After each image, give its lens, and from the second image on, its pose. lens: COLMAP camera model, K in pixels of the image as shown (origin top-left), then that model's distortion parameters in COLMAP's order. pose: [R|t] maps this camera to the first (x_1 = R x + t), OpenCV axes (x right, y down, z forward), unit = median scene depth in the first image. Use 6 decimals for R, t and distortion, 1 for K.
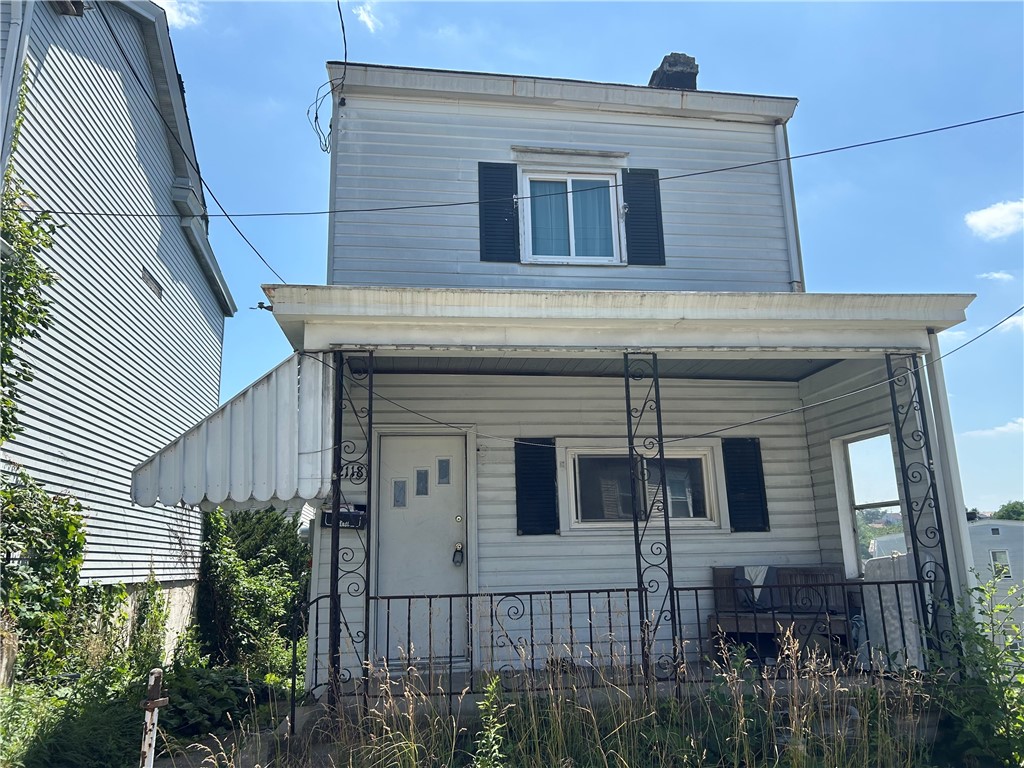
lens RADIAL K [[771.4, 0, 514.5], [0, 771.4, 380.2], [0, 0, 1]] dist [0.051076, -0.054169]
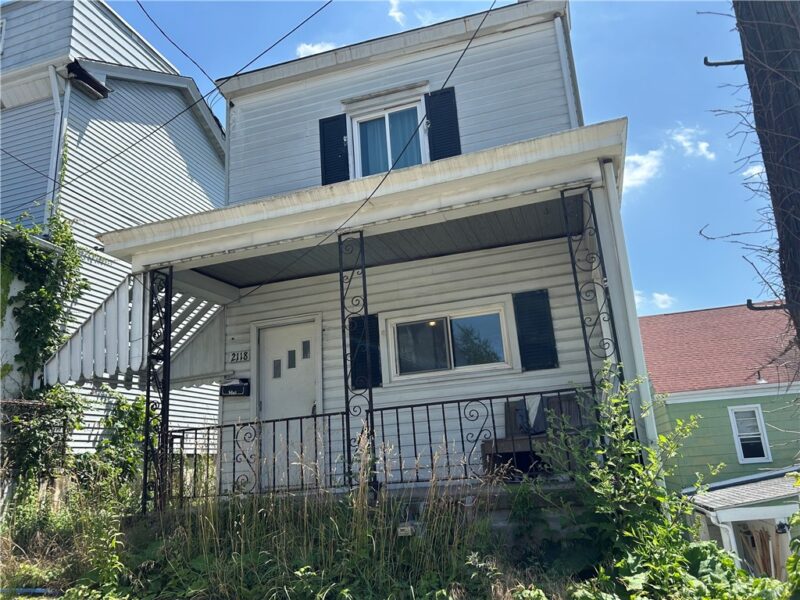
lens RADIAL K [[602.7, 0, 402.0], [0, 602.7, 297.0], [0, 0, 1]] dist [0.051076, -0.054169]
pose [[0.904995, -0.151813, -0.397412, 0.484838], [0.143412, 0.988350, -0.050972, 0.103486], [0.400521, -0.010864, 0.916223, 0.095286]]
